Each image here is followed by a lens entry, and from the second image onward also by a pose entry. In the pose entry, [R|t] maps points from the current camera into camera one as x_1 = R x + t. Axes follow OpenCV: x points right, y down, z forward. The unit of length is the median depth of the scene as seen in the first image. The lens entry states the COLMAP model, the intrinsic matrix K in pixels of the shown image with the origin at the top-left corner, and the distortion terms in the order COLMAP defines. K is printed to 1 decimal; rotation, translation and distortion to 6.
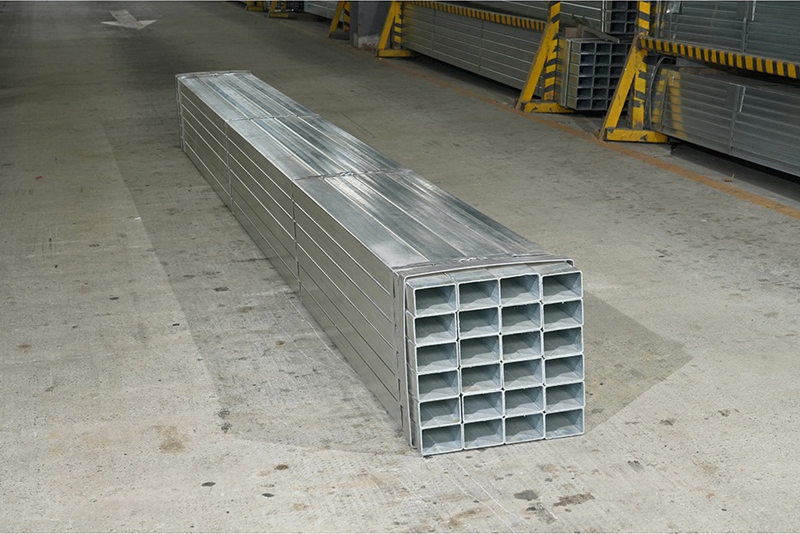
lens RADIAL K [[1394.9, 0, 399.7], [0, 1394.9, 265.5], [0, 0, 1]] dist [-0.034975, 0.000000]
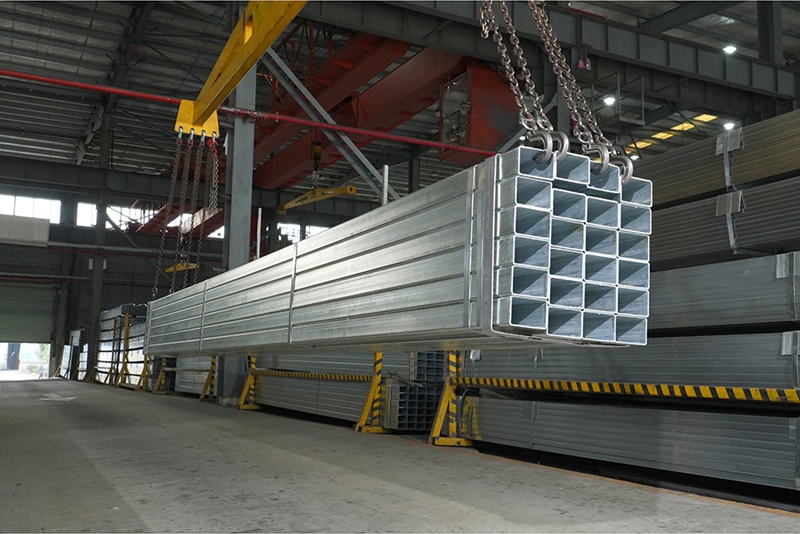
lens RADIAL K [[777.0, 0, 402.3], [0, 777.0, 263.5], [0, 0, 1]] dist [0.070456, 0.000000]
pose [[0.973645, 0.032612, 0.225727, -0.069601], [0.047016, 0.939766, -0.338570, 0.007911], [-0.223172, 0.340260, 0.913465, 0.146457]]
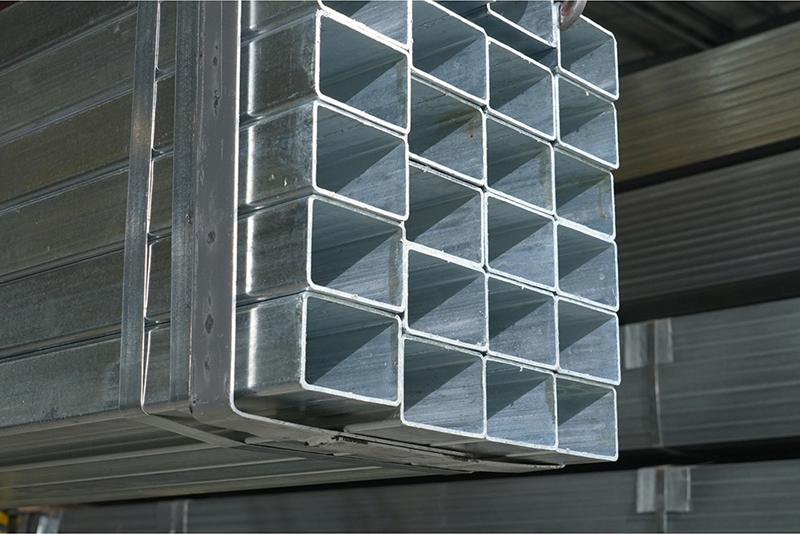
lens RADIAL K [[1255.7, 0, 406.2], [0, 1255.7, 274.3], [0, 0, 1]] dist [0.056453, 0.000000]
pose [[0.800607, 0.101054, 0.590607, -0.048901], [0.168935, 0.907621, -0.384299, -0.012773], [-0.574882, 0.407447, 0.709576, 0.251537]]
